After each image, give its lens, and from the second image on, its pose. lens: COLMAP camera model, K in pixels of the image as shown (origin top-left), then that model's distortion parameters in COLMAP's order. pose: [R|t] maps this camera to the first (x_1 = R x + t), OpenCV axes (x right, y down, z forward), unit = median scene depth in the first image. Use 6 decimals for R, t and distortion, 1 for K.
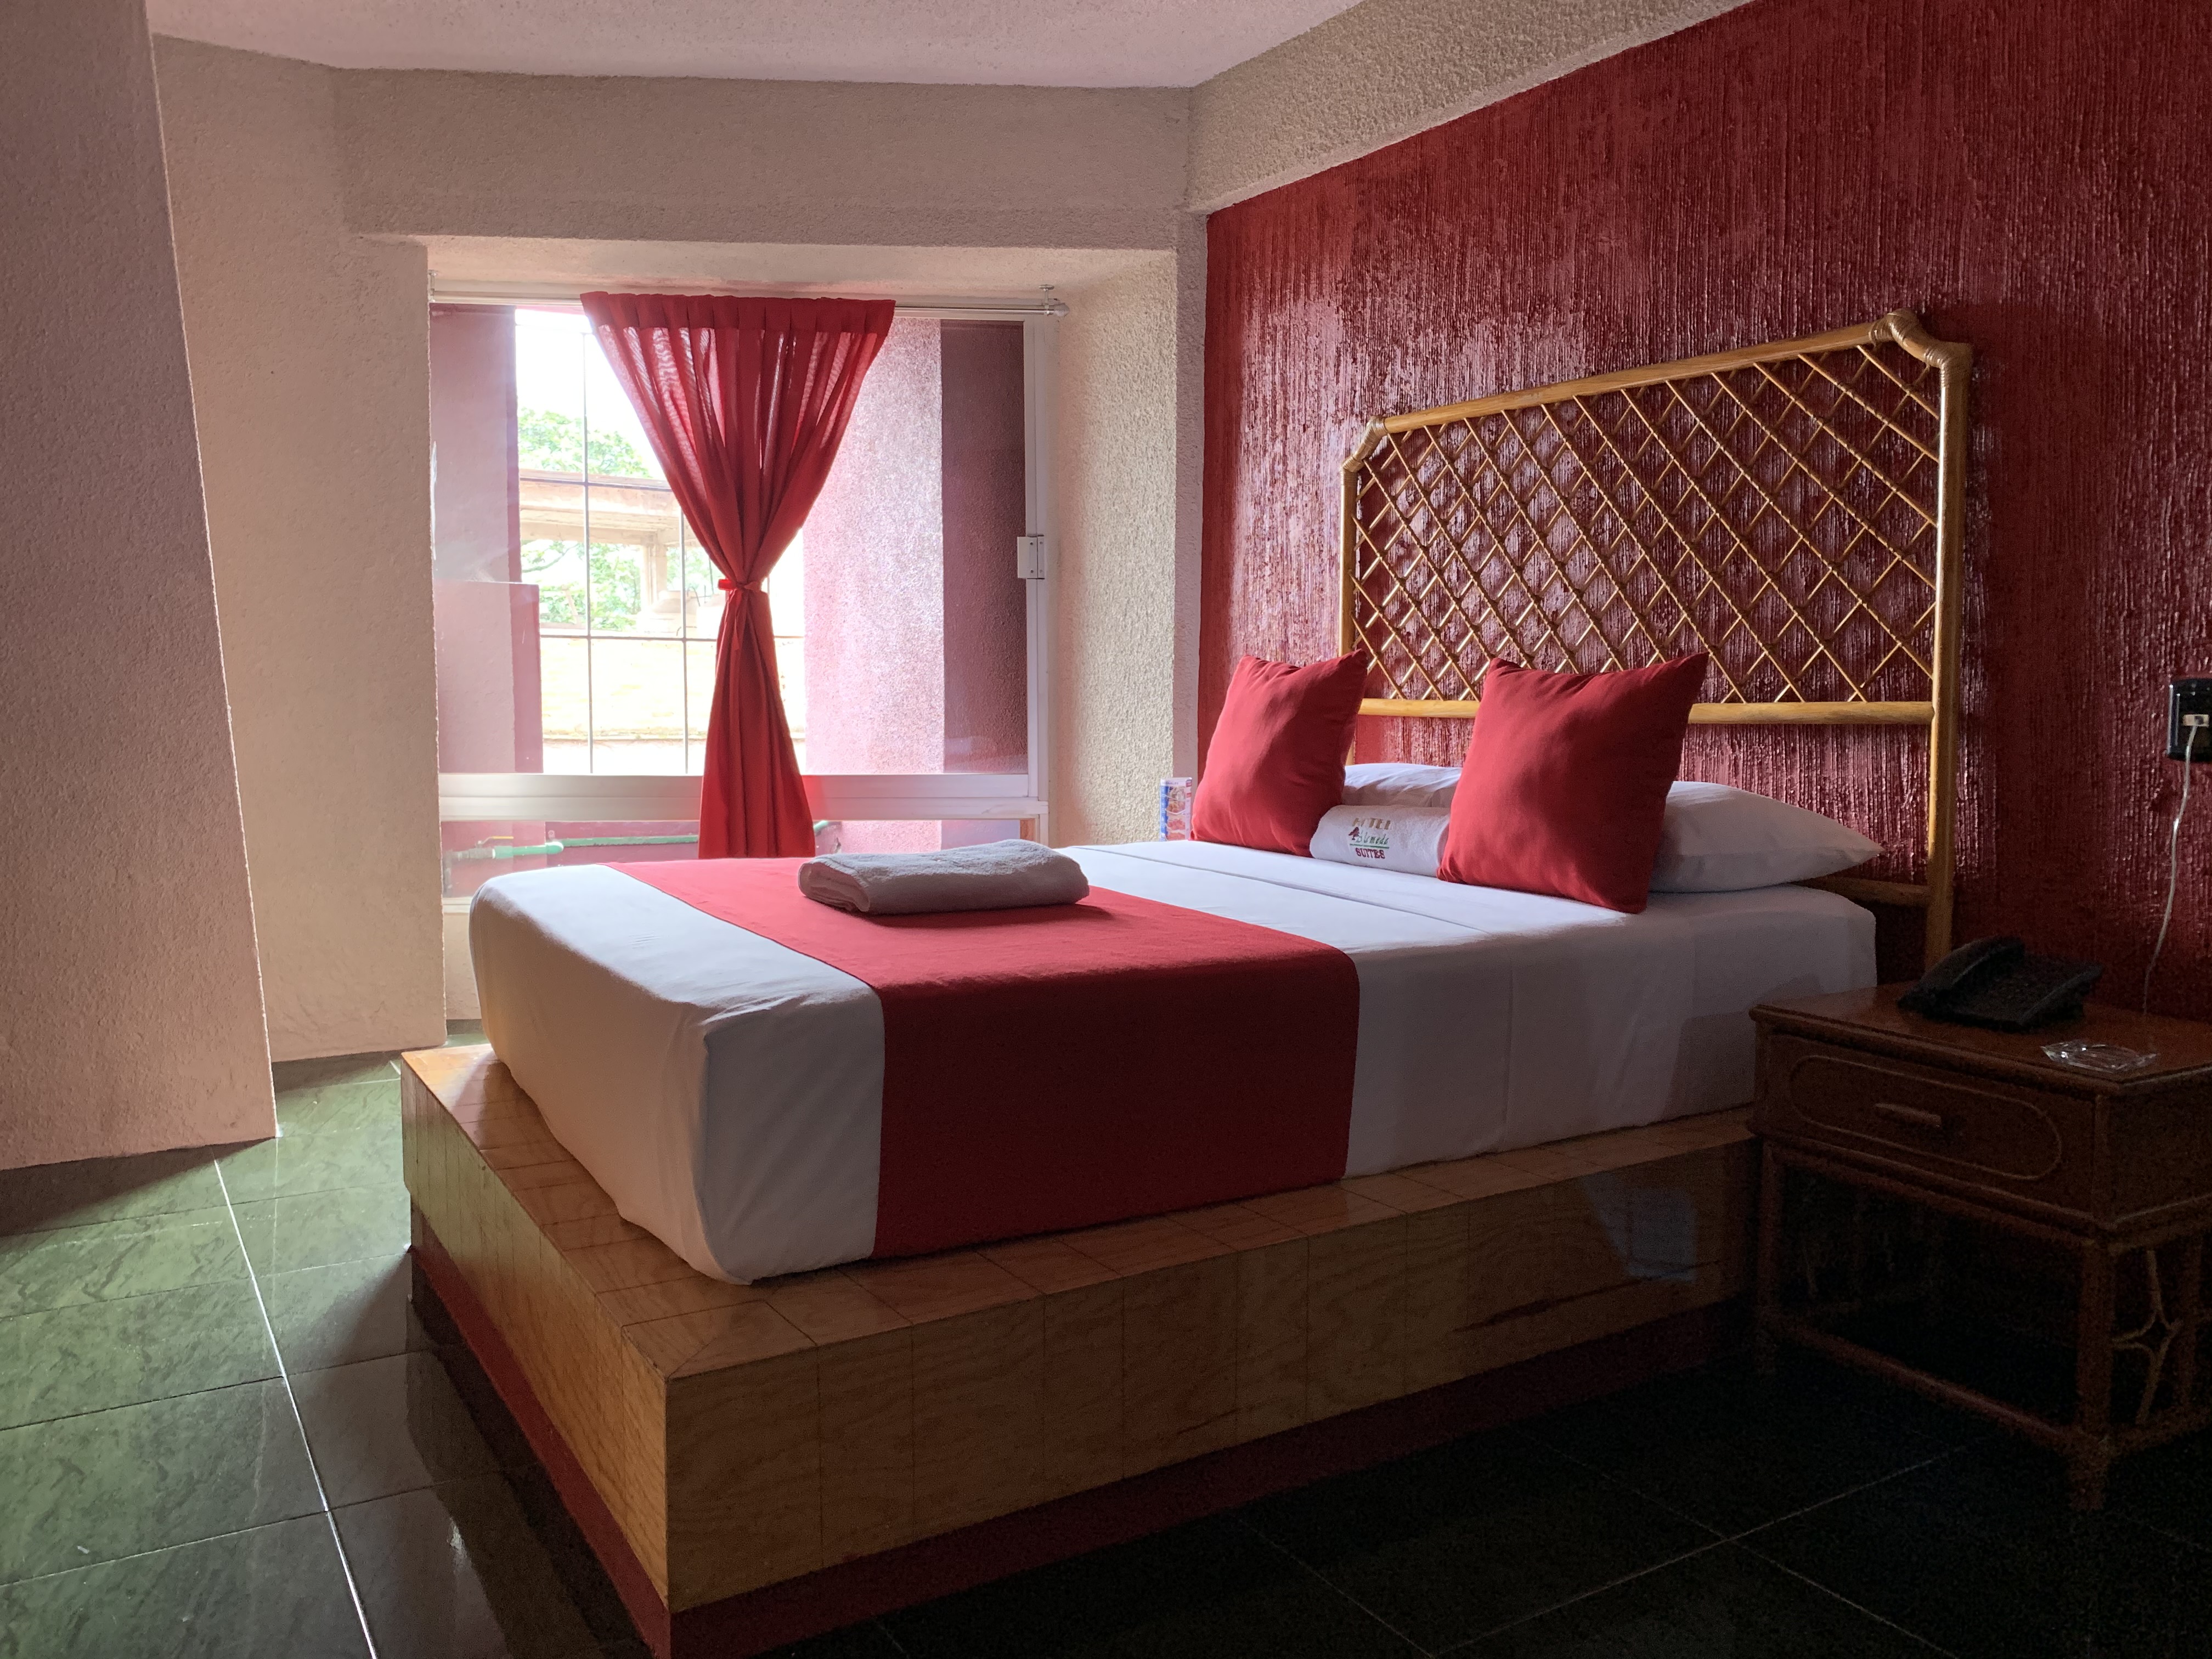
lens RADIAL K [[1667.8, 0, 1111.0], [0, 1667.8, 820.4], [0, 0, 1]] dist [0.065525, -0.052965]
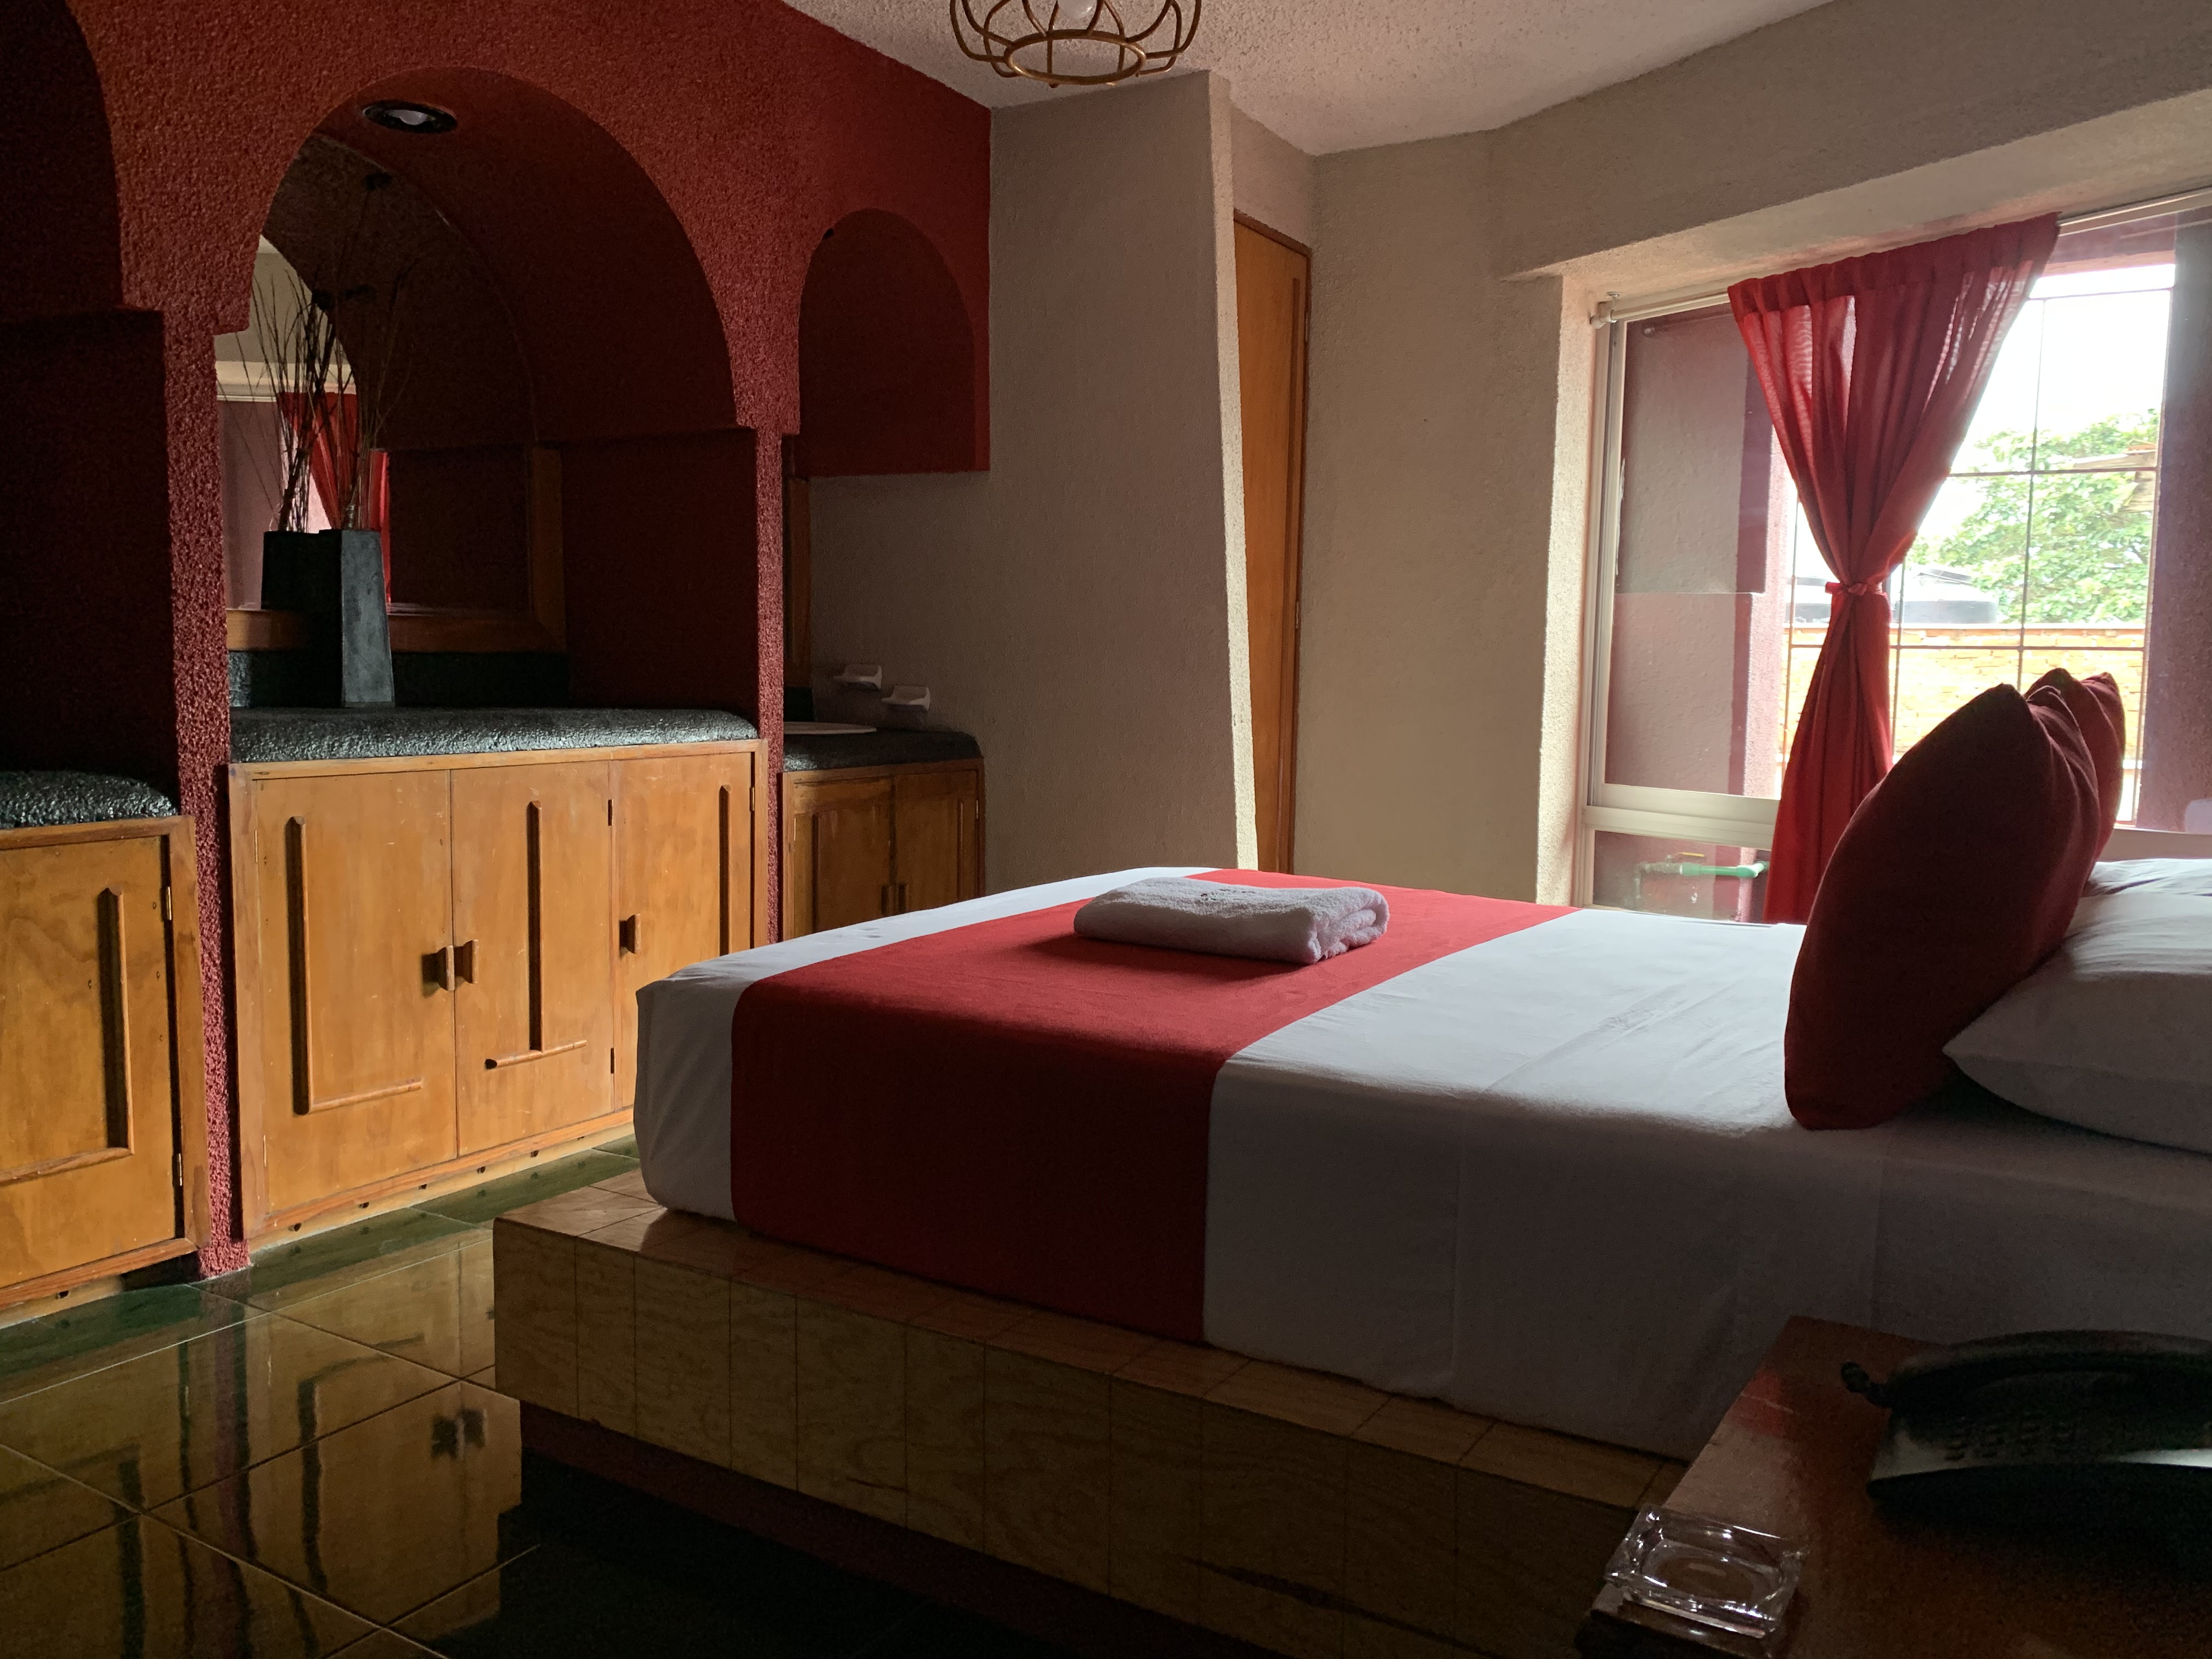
lens RADIAL K [[1667.8, 0, 1110.1], [0, 1667.8, 828.0], [0, 0, 1]] dist [0.065525, -0.052965]
pose [[0.517987, 0.085346, -0.851120, 0.374401], [-0.082503, 0.995356, 0.049599, -0.031876], [0.851400, 0.044528, 0.522623, 0.248974]]
